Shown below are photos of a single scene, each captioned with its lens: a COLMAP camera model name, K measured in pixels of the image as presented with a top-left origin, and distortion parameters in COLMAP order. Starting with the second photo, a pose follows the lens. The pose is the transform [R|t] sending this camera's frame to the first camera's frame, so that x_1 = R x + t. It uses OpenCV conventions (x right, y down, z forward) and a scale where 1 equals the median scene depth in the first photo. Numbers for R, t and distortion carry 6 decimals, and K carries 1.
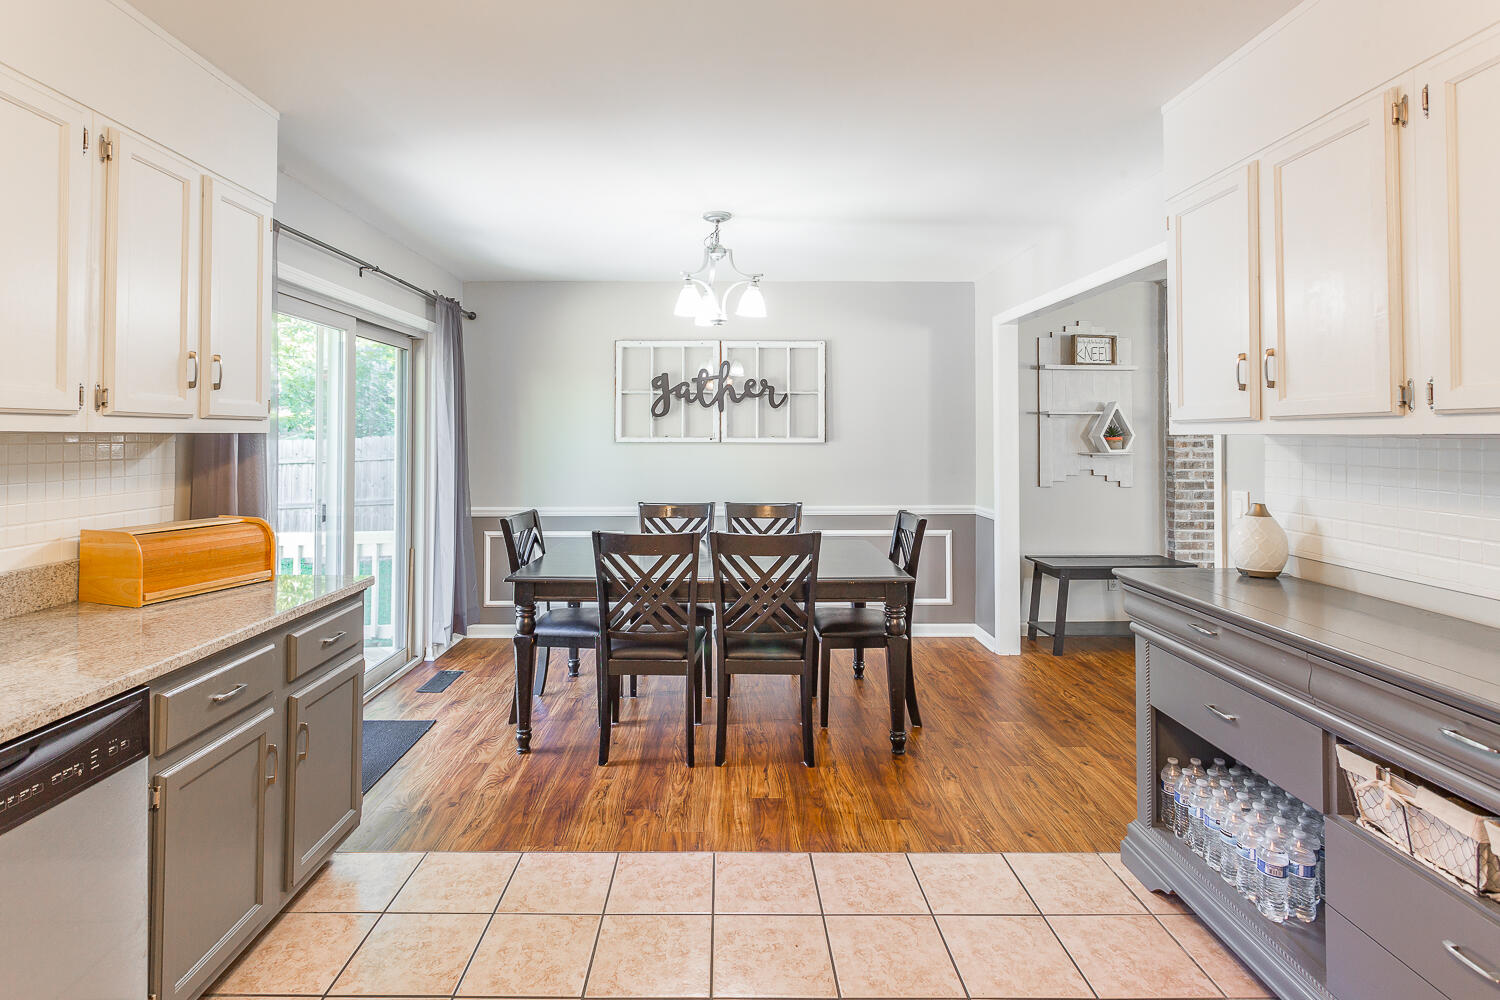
lens RADIAL K [[734.5, 0, 724.6], [0, 734.5, 426.7], [0, 0, 1]] dist [0.002623, 0.000183]
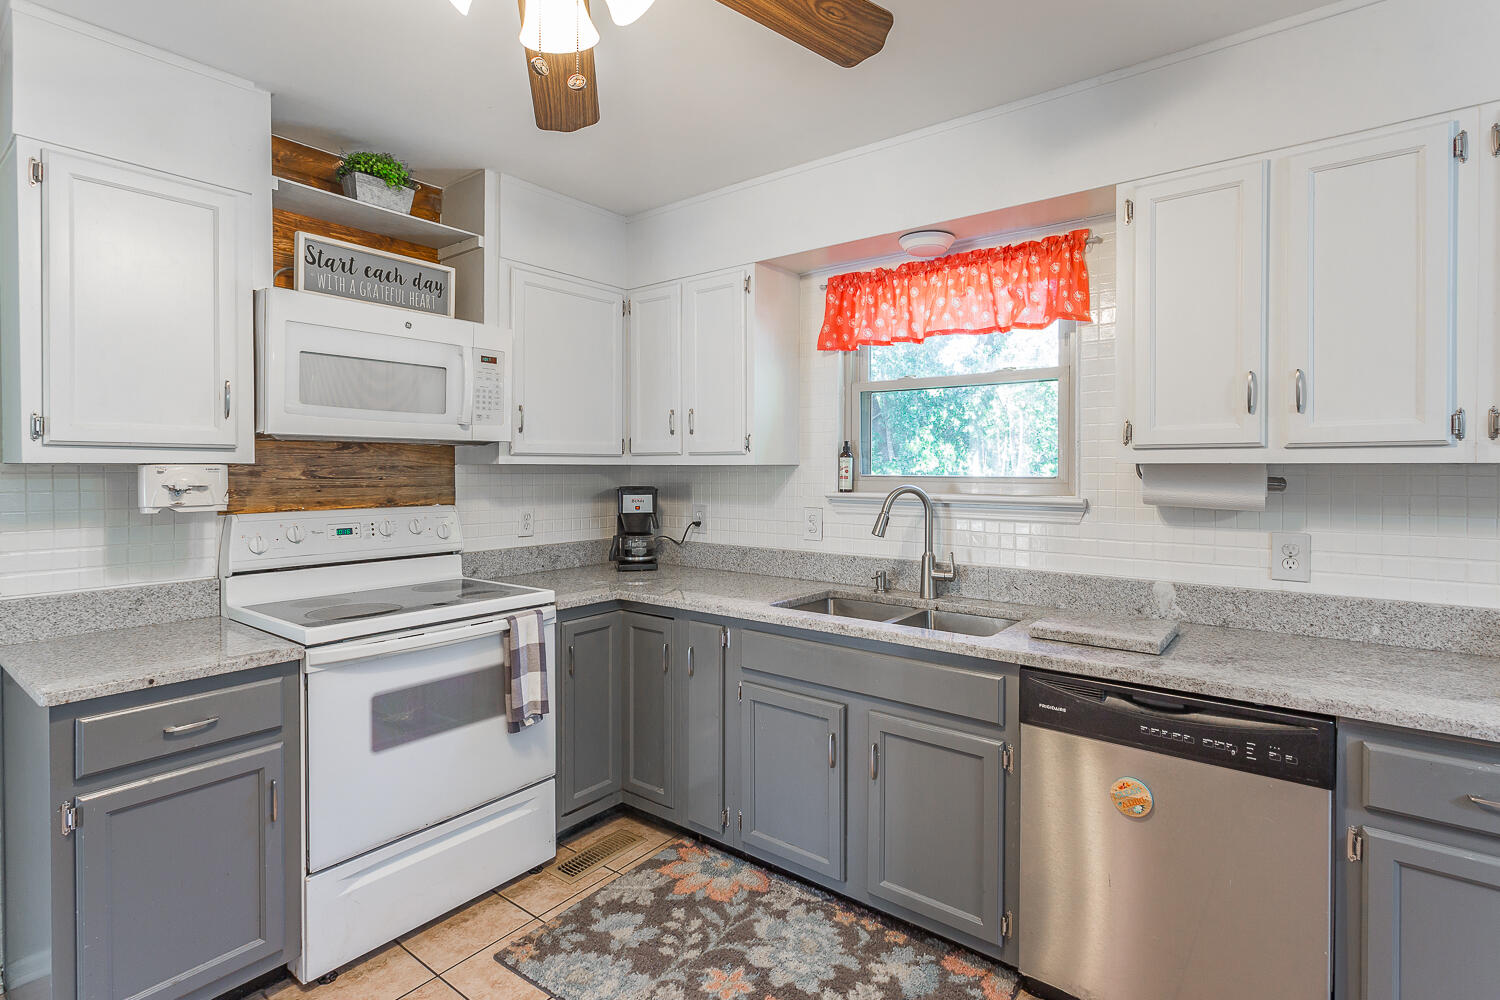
lens RADIAL K [[721.3, 0, 741.8], [0, 721.3, 477.0], [0, 0, 1]] dist [0.002216, 0.000357]
pose [[-0.614367, 0.006195, -0.788996, 0.220012], [0.008653, 0.999962, 0.001113, 0.009523], [0.788973, -0.006143, -0.614397, 0.469789]]
